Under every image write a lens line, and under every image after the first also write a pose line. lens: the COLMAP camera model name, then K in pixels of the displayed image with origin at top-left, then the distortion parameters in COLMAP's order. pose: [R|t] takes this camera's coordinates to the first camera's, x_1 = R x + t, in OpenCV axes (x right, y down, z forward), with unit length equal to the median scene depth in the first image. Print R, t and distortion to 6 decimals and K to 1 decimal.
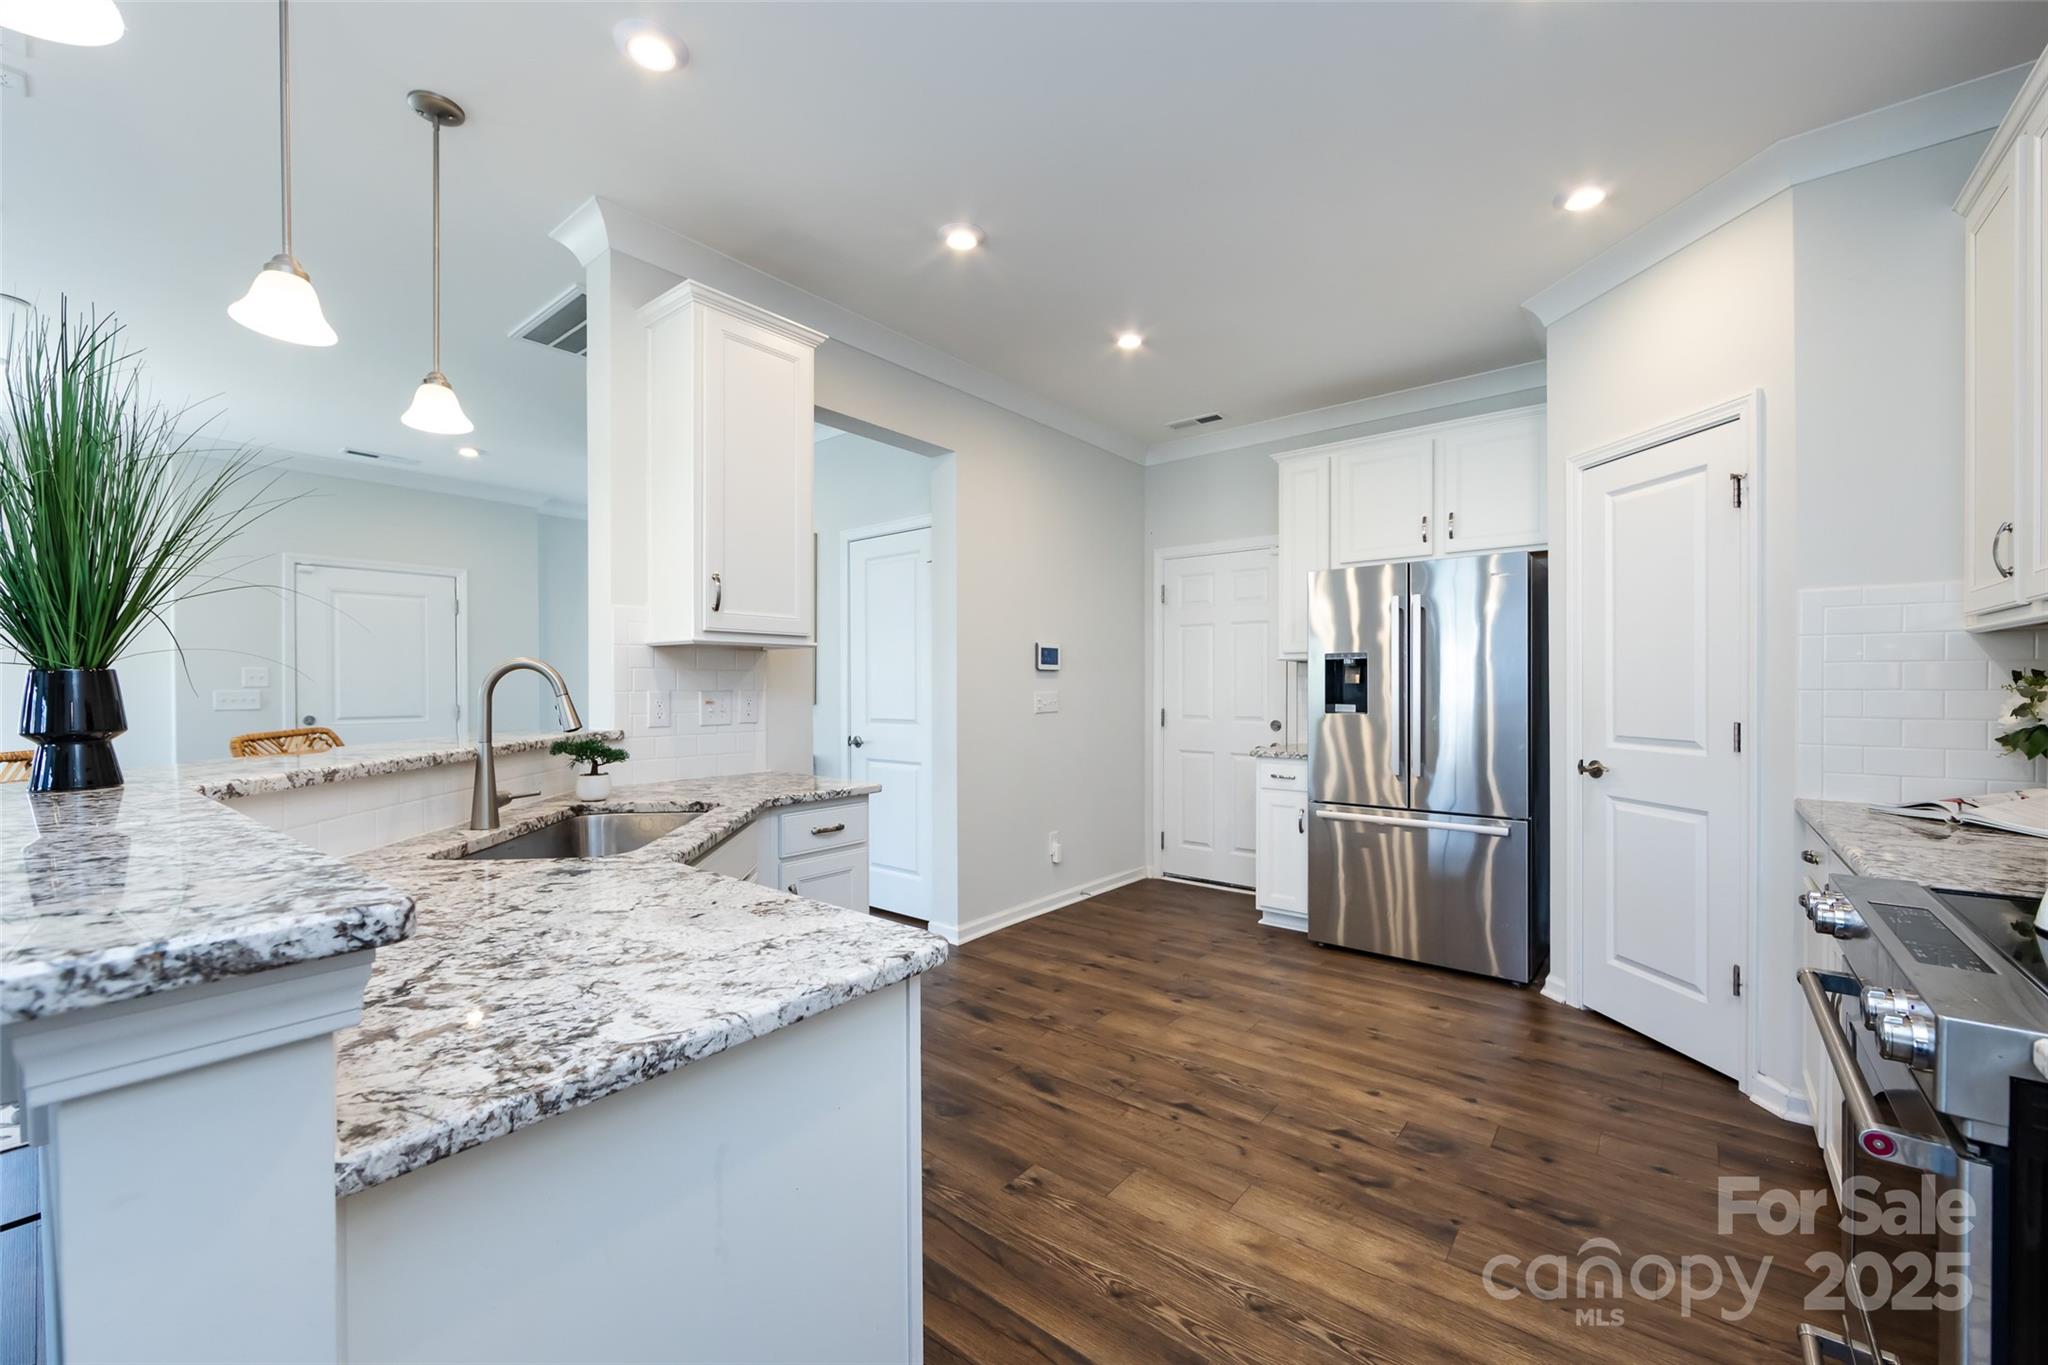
lens RADIAL K [[804.8, 0, 1029.3], [0, 804.8, 690.7], [0, 0, 1]] dist [0.000549, -0.000518]
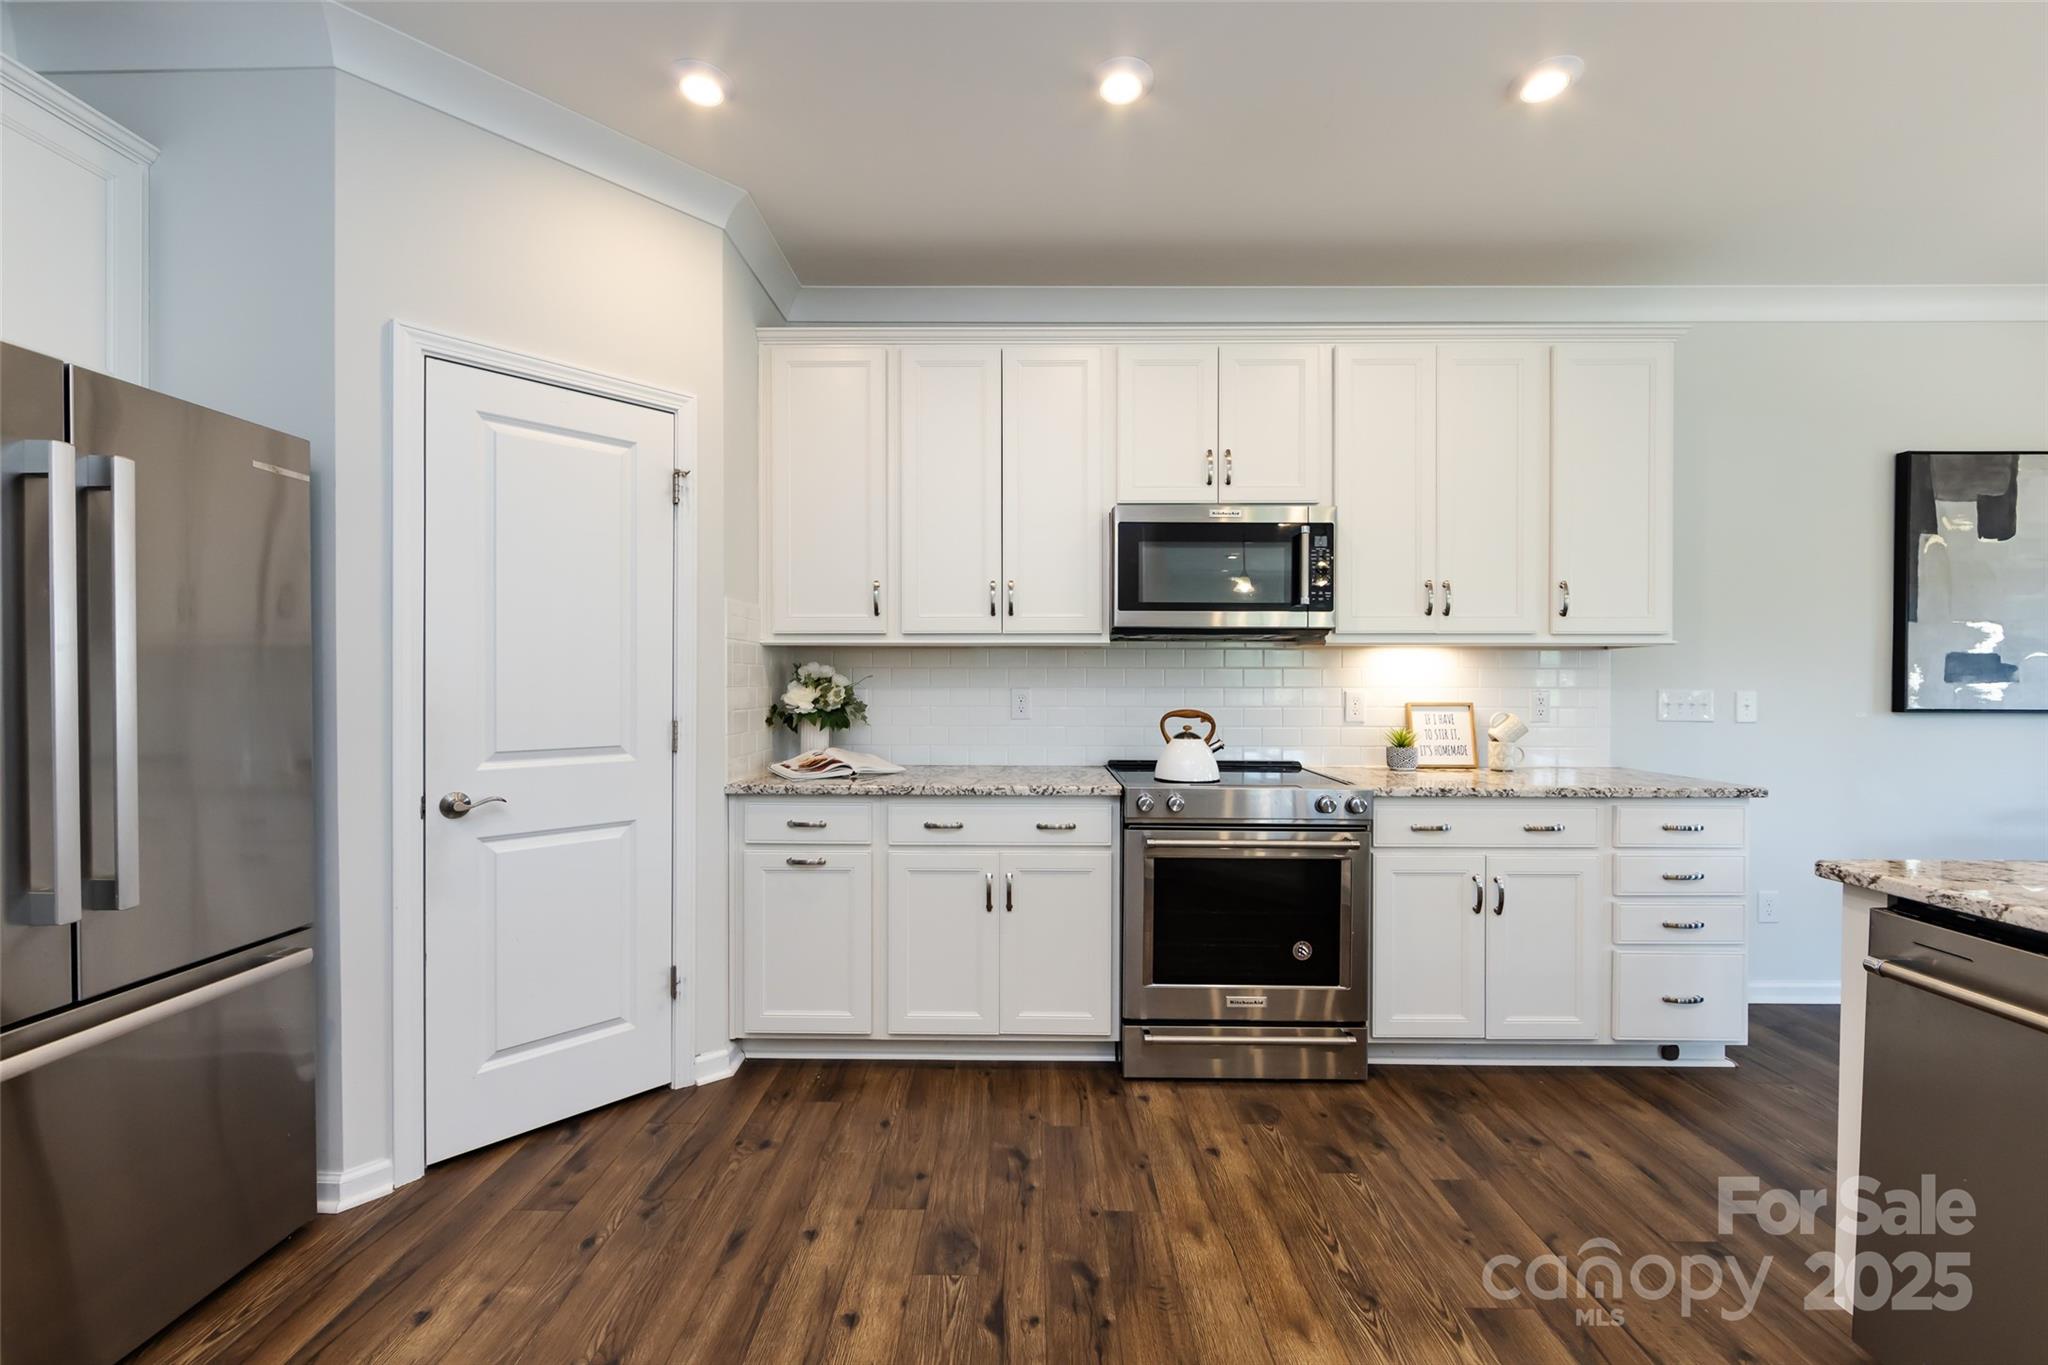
lens RADIAL K [[804.8, 0, 1010.6], [0, 804.8, 680.2], [0, 0, 1]] dist [0.000549, -0.000518]
pose [[-0.607172, -0.001472, 0.794569, -0.163335], [0.004063, 0.999979, 0.004957, -0.013333], [-0.794560, 0.006238, -0.607153, 1.315988]]
